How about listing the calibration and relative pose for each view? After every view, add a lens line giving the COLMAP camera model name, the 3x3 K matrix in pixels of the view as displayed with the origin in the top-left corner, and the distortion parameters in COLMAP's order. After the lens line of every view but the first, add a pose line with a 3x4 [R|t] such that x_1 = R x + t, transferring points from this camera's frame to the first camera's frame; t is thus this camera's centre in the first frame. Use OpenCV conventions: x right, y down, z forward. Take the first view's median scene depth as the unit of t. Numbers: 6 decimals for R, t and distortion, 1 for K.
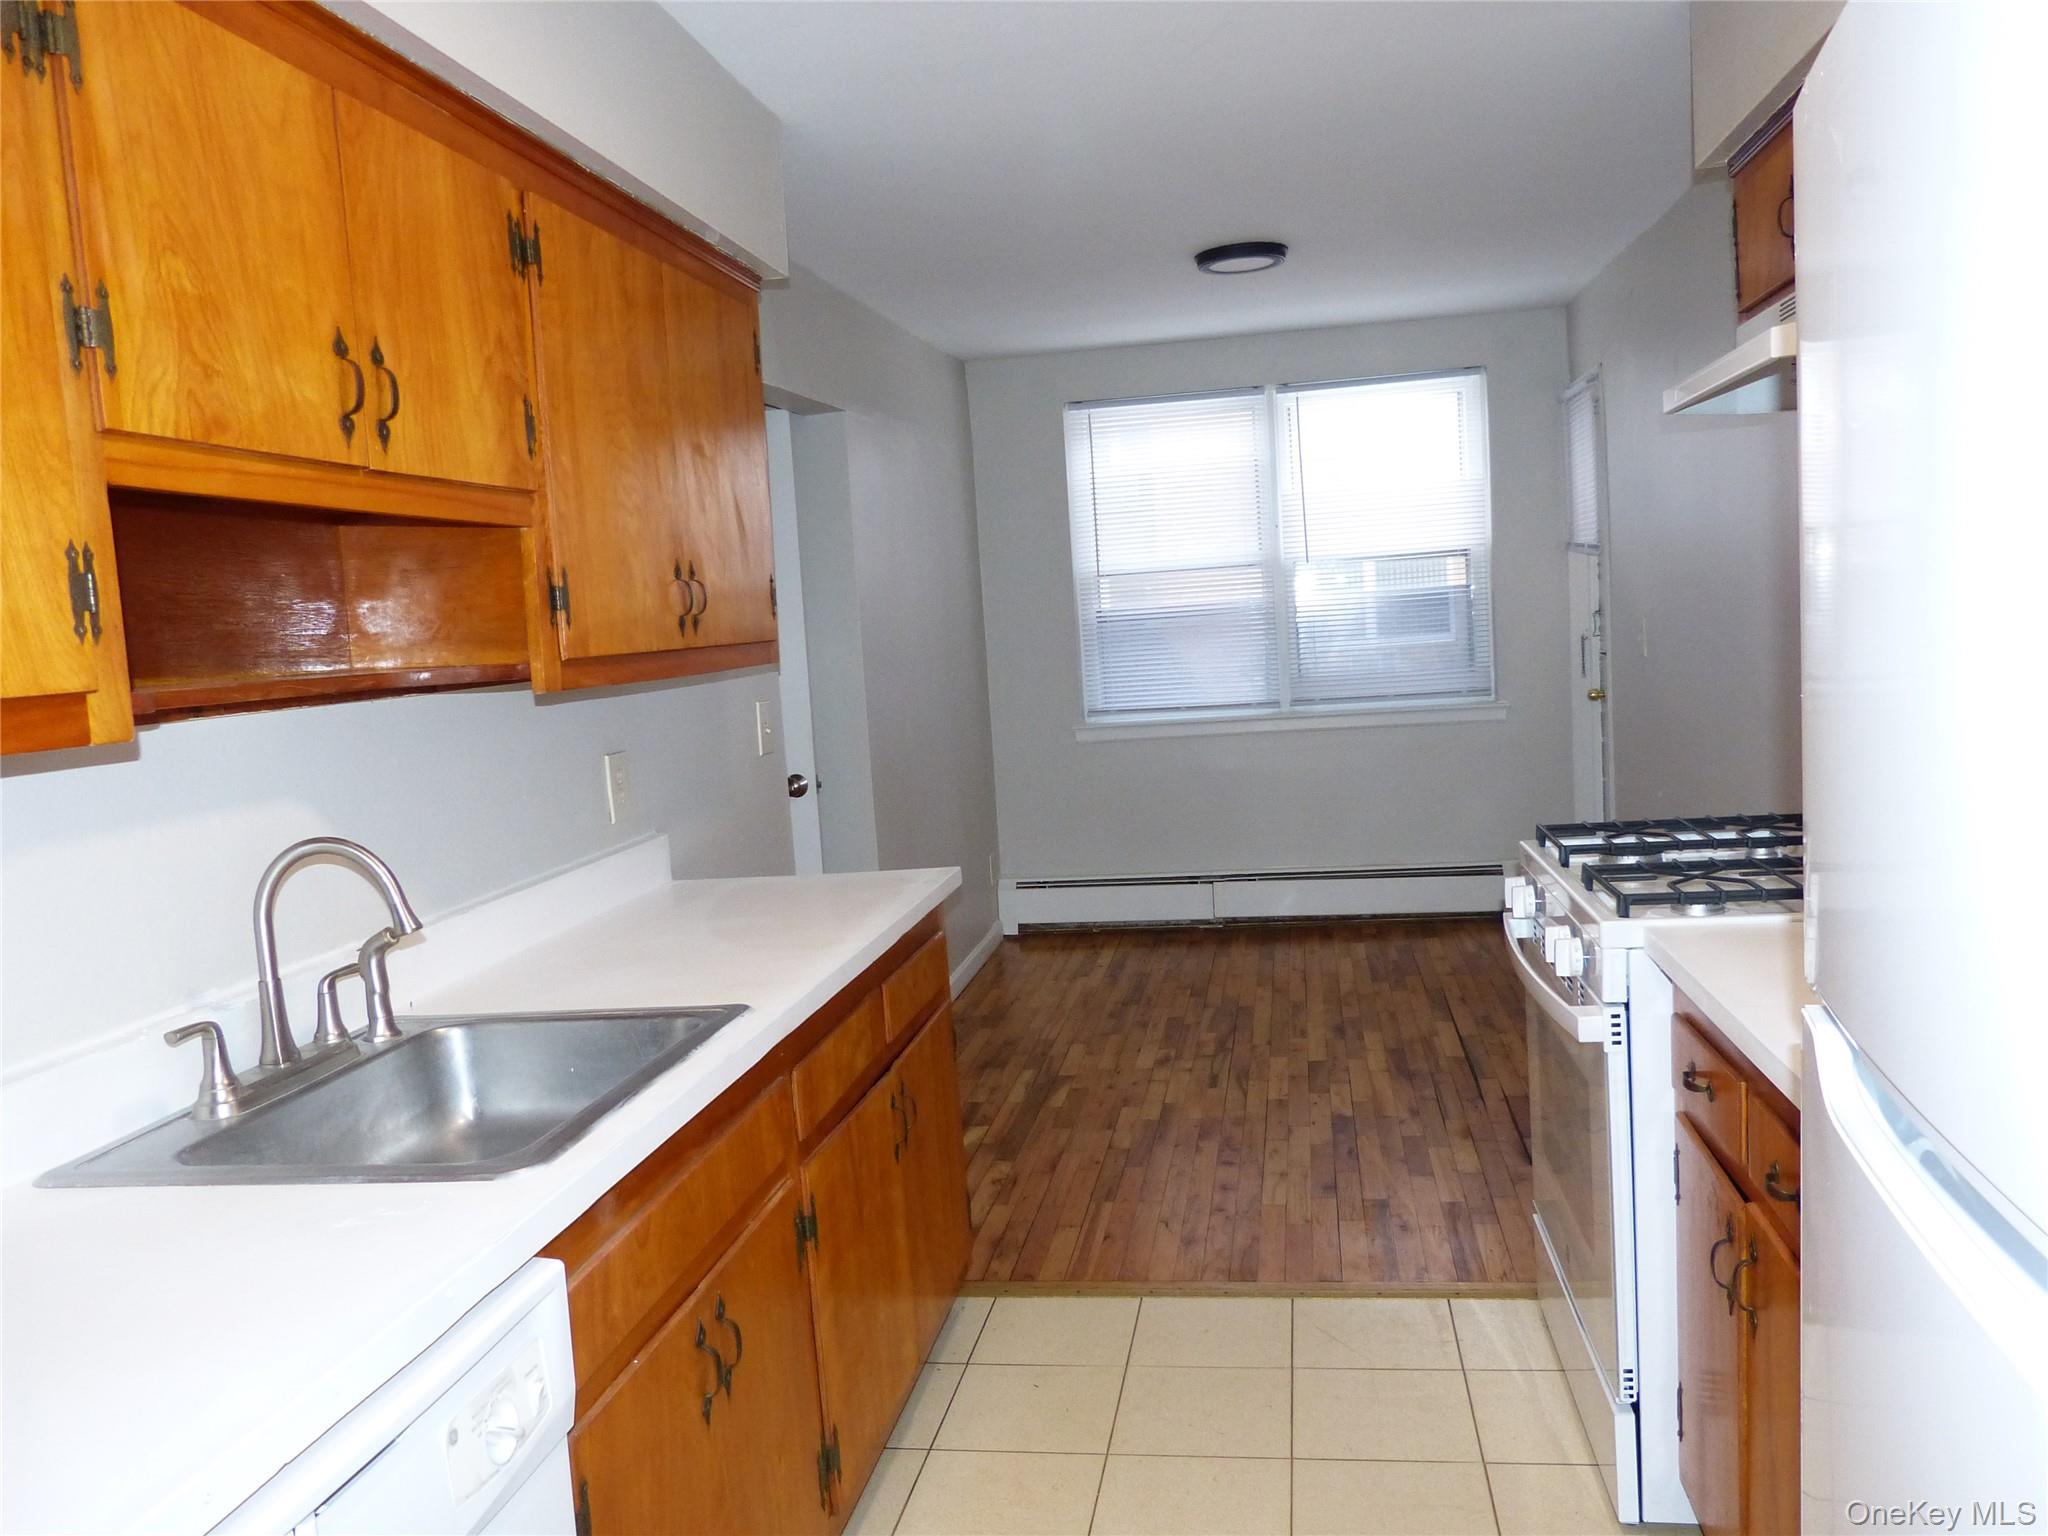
lens RADIAL K [[1526.2, 0, 1028.2], [0, 1526.2, 775.2], [0, 0, 1]] dist [-0.026964, -0.000604]
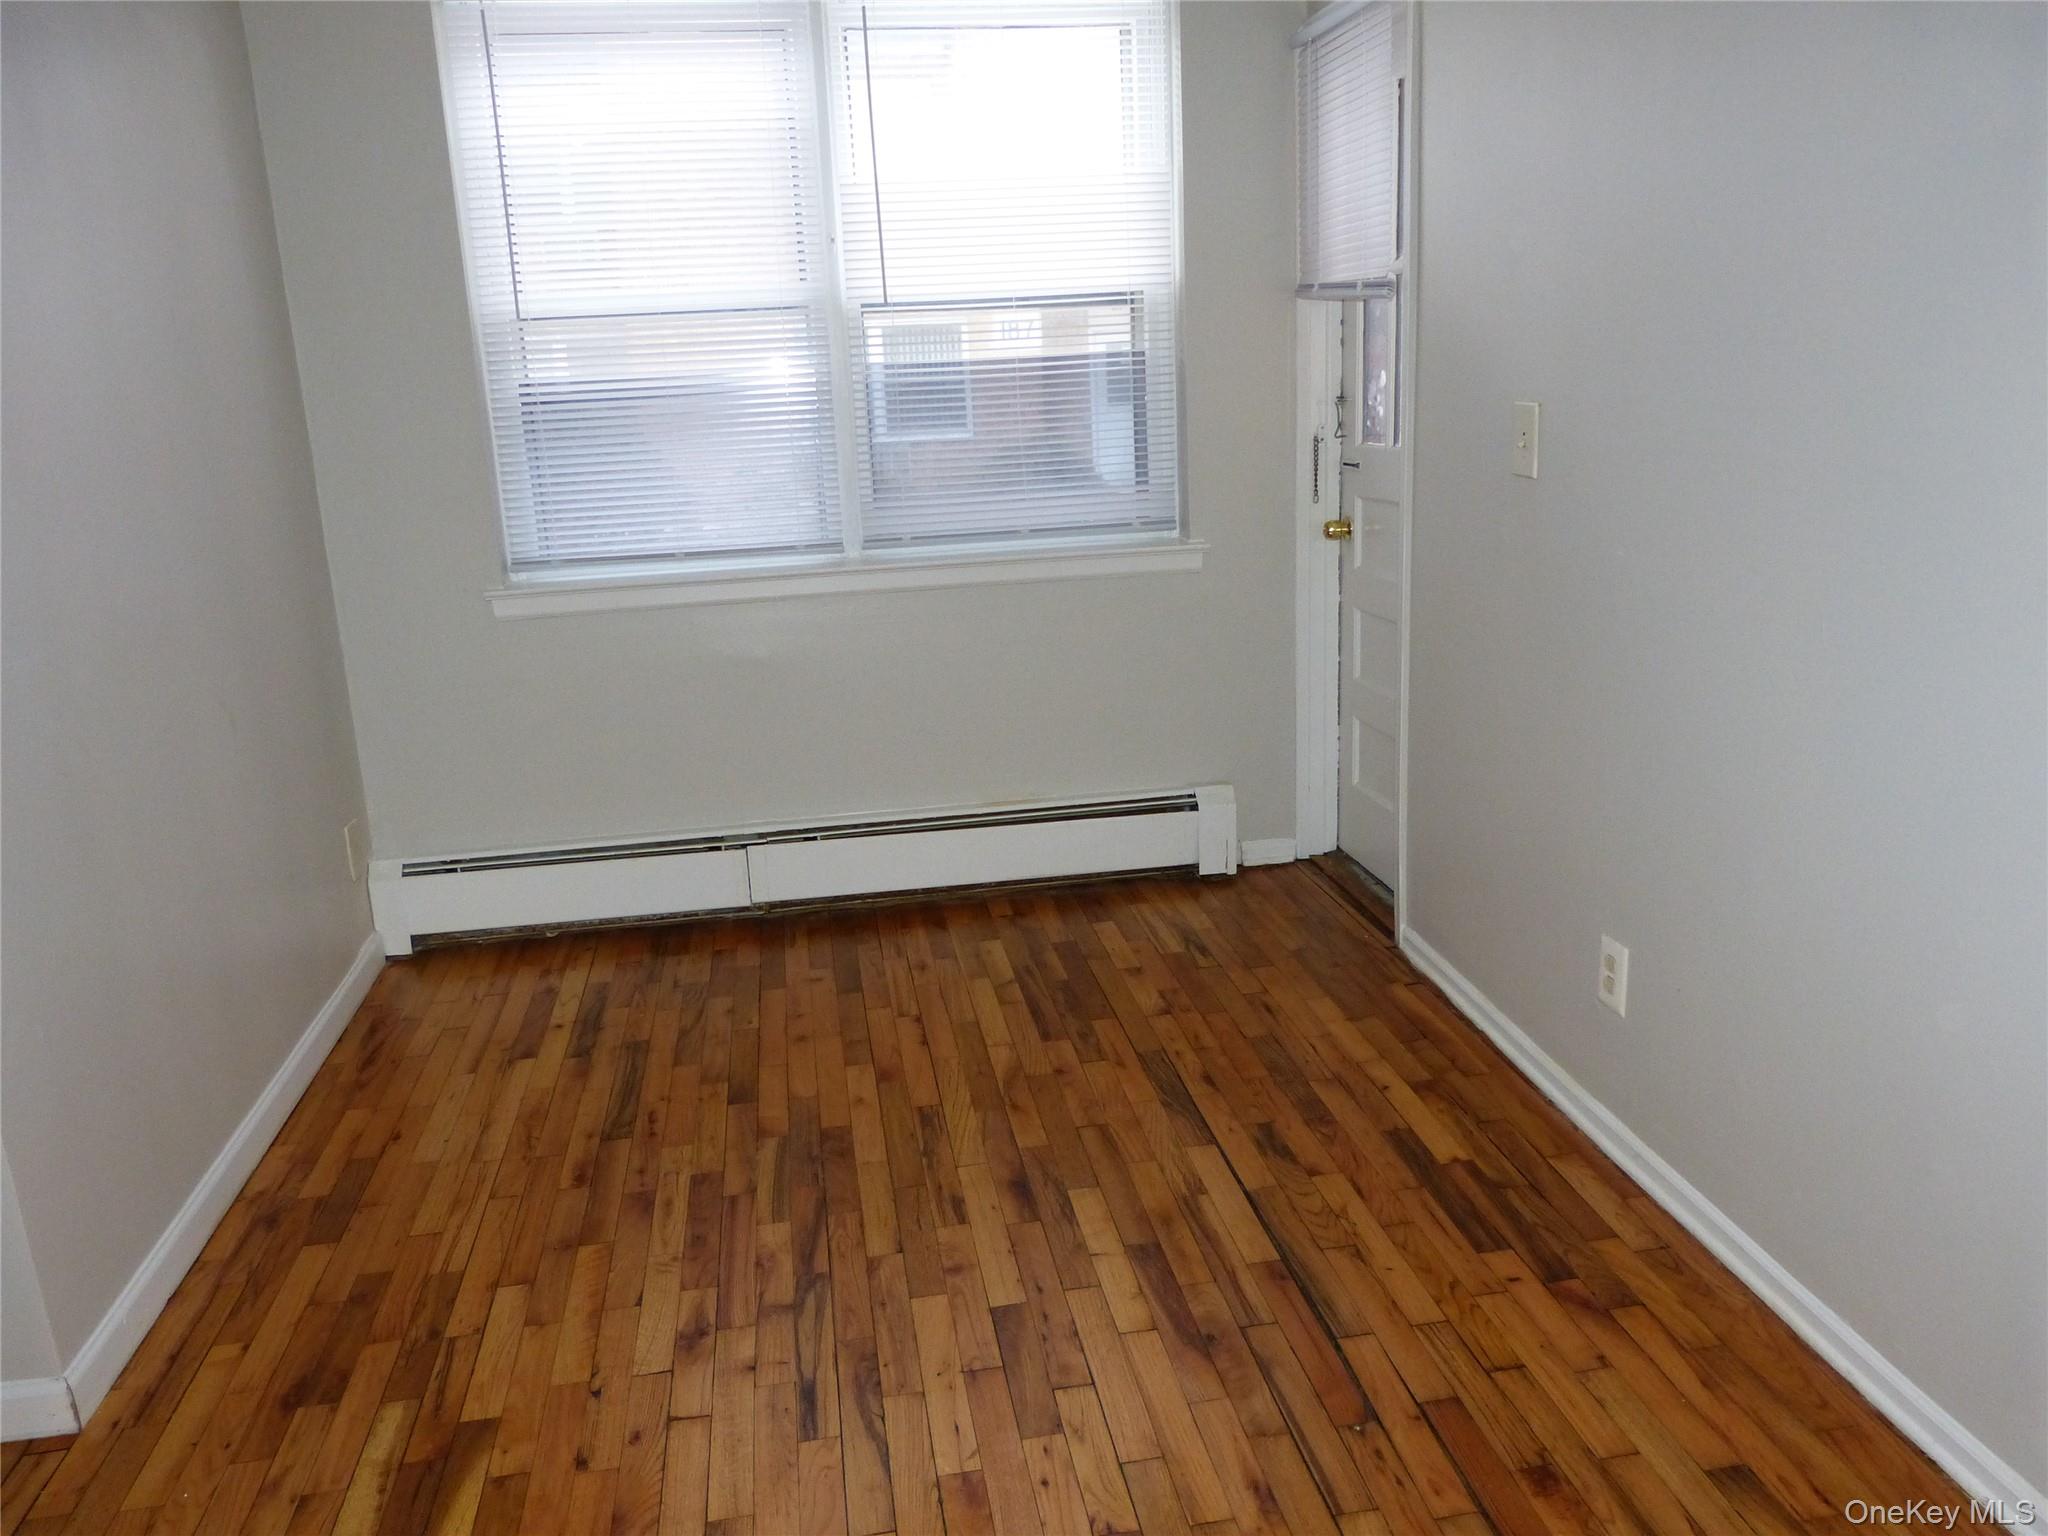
lens RADIAL K [[1526.2, 0, 1028.2], [0, 1526.2, 775.2], [0, 0, 1]] dist [-0.026964, -0.000604]
pose [[0.944652, -0.062180, 0.322129, 0.041902], [0.018785, 0.990516, 0.136109, -0.046976], [-0.327537, -0.122524, 0.936860, 0.497749]]
